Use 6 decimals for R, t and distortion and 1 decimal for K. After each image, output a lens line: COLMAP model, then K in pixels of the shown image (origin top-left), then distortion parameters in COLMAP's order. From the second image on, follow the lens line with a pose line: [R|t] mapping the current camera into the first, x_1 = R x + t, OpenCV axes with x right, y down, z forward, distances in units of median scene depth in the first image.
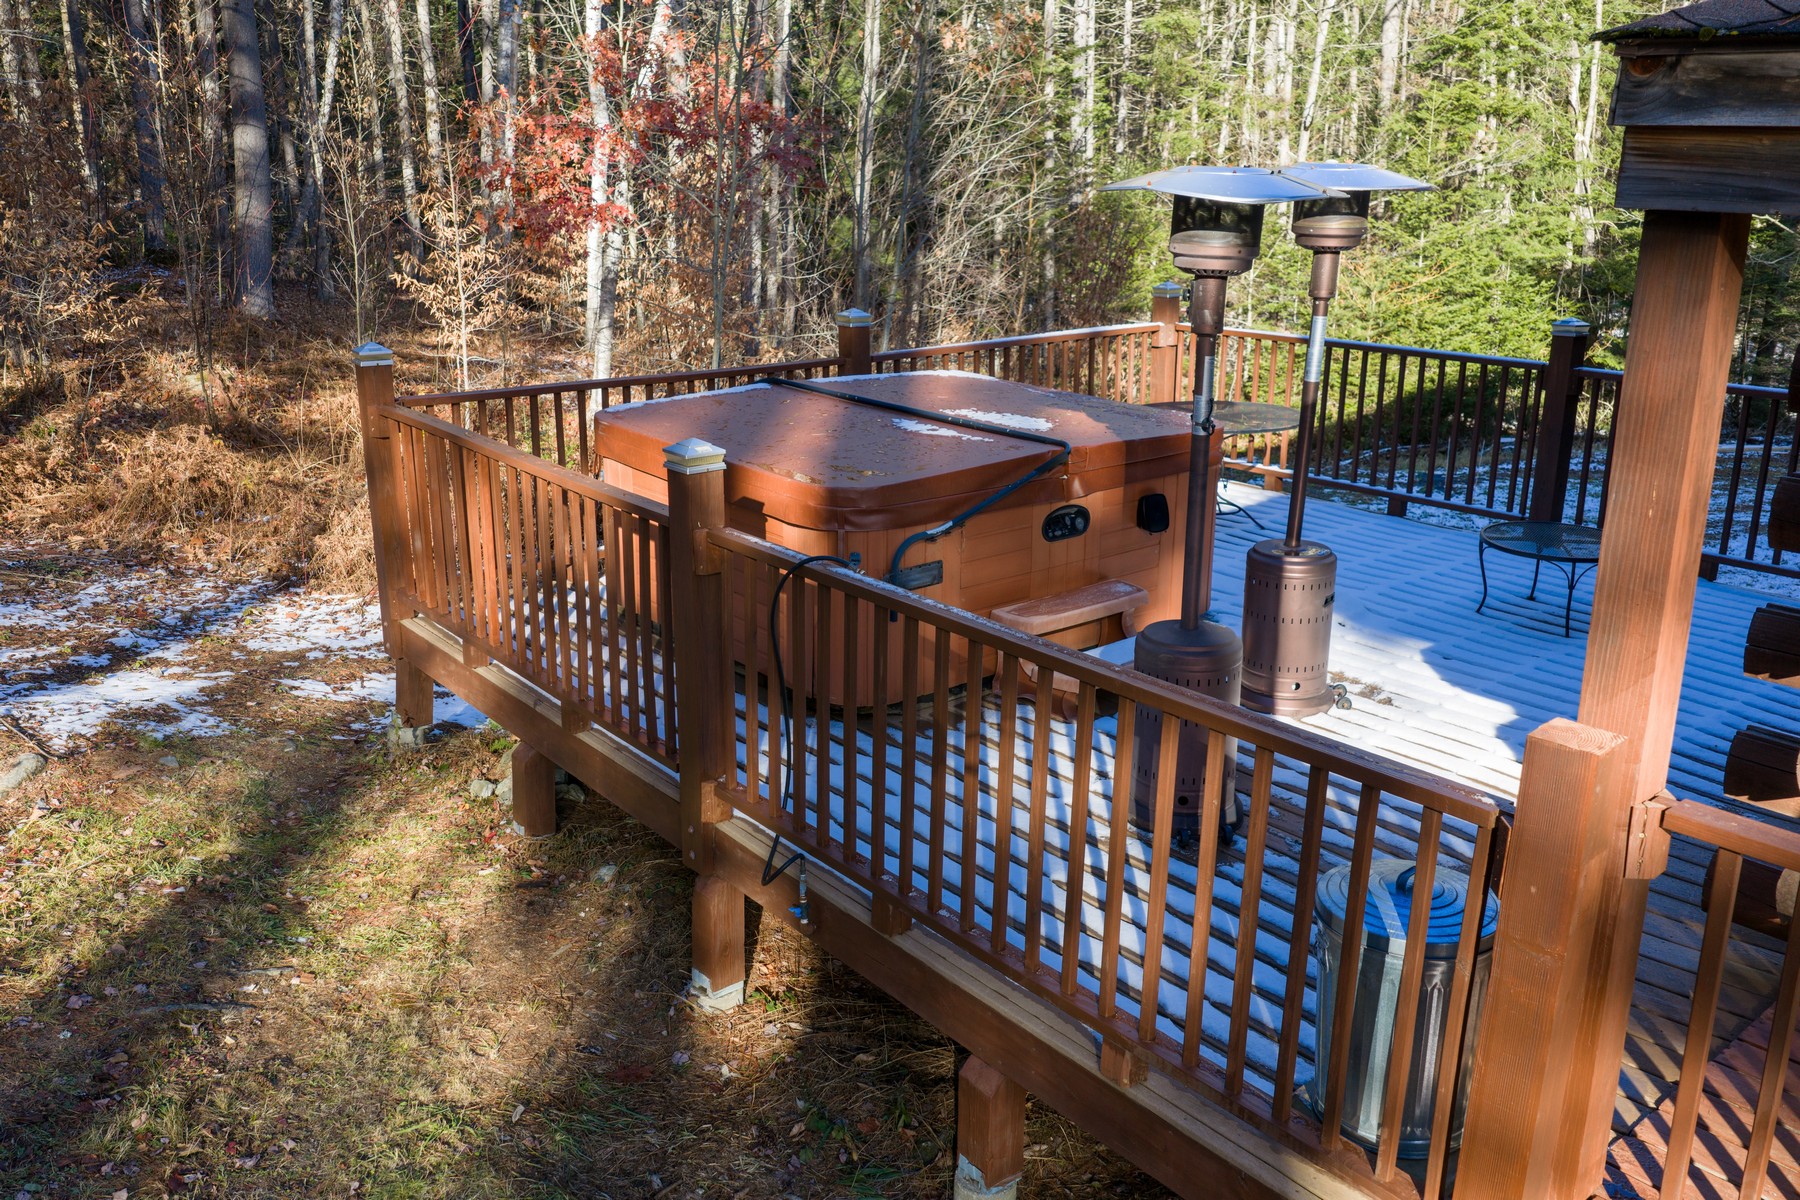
lens RADIAL K [[1480.1, 0, 900.0], [0, 1480.1, 600.0], [0, 0, 1]] dist [0.036578, -0.084736]
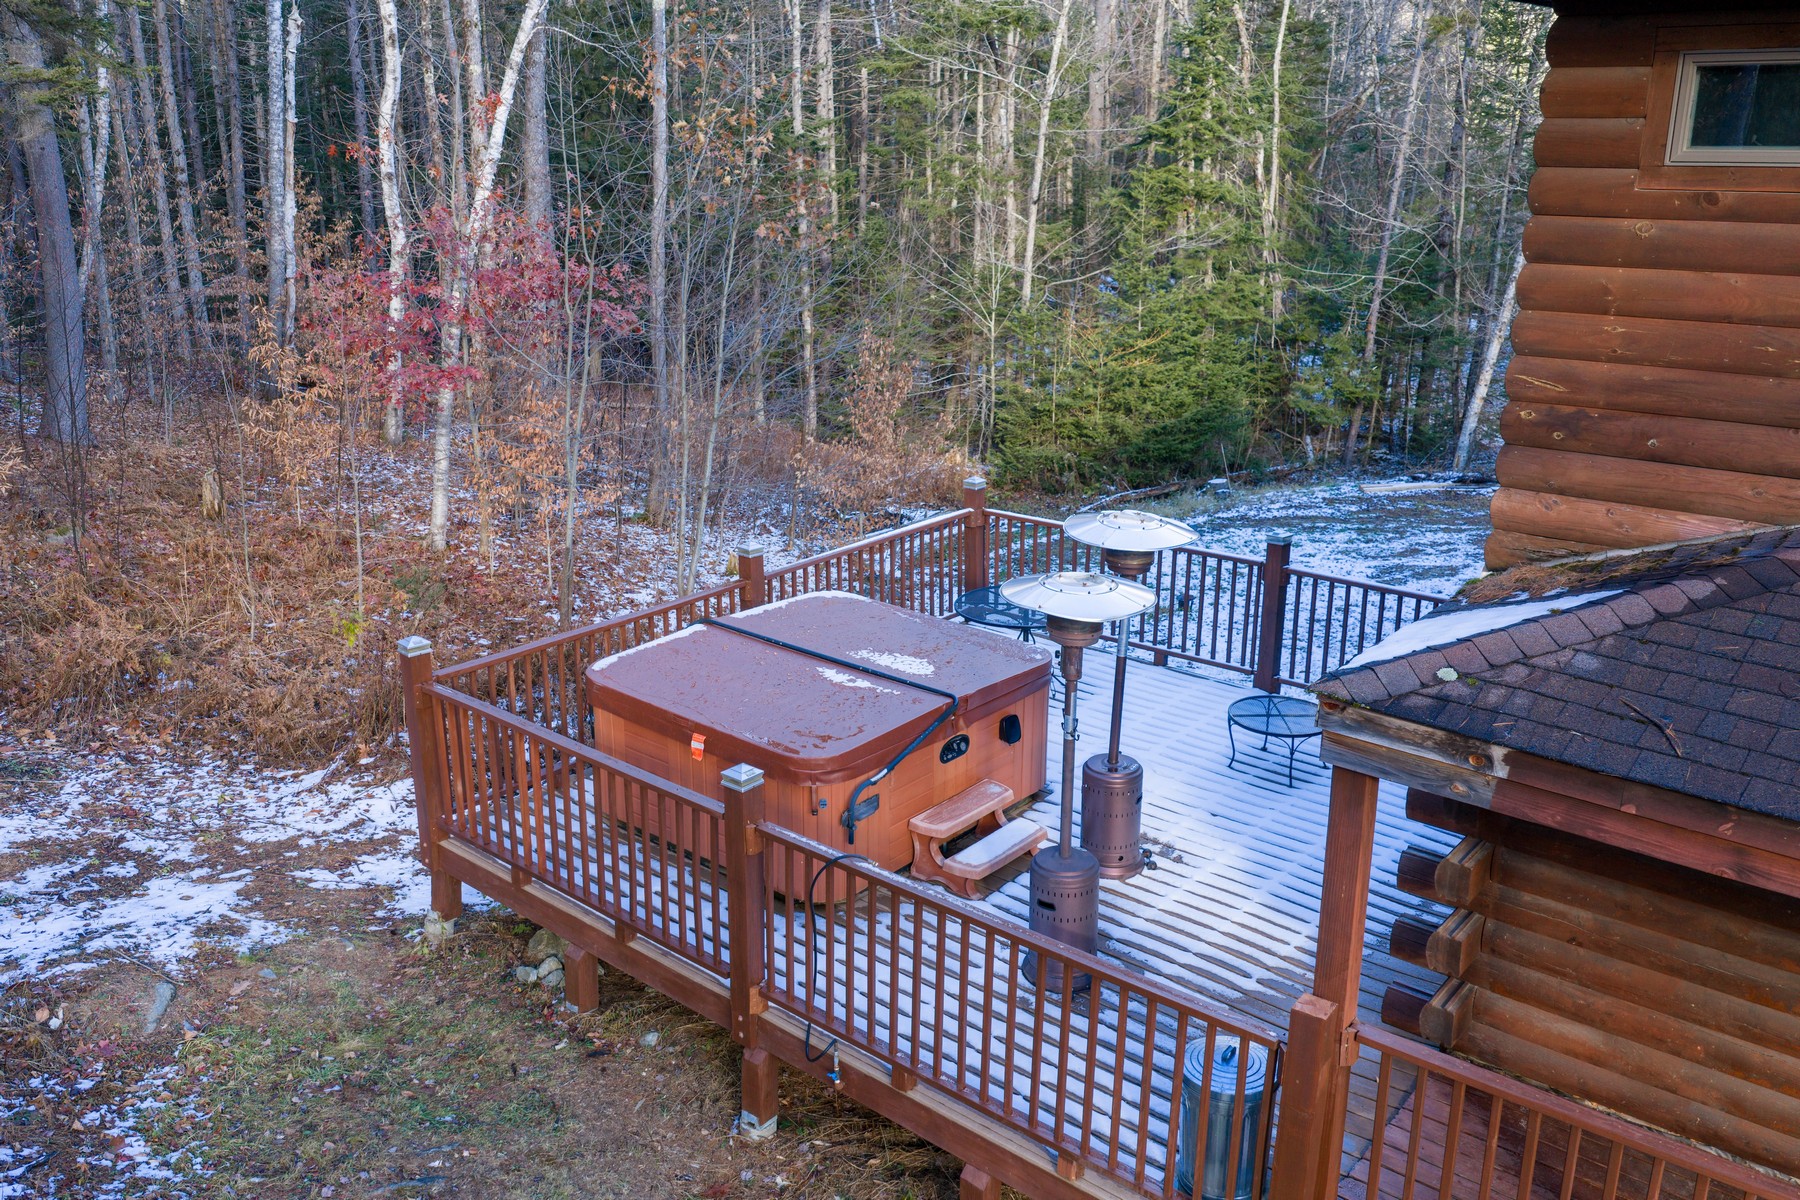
lens RADIAL K [[1480.1, 0, 900.0], [0, 1480.1, 600.0], [0, 0, 1]] dist [0.036578, -0.084736]
pose [[0.982797, -0.057307, 0.175571, -0.137091], [0.054766, 0.998313, 0.019291, -0.172139], [-0.176380, -0.009344, 0.984278, -0.288206]]
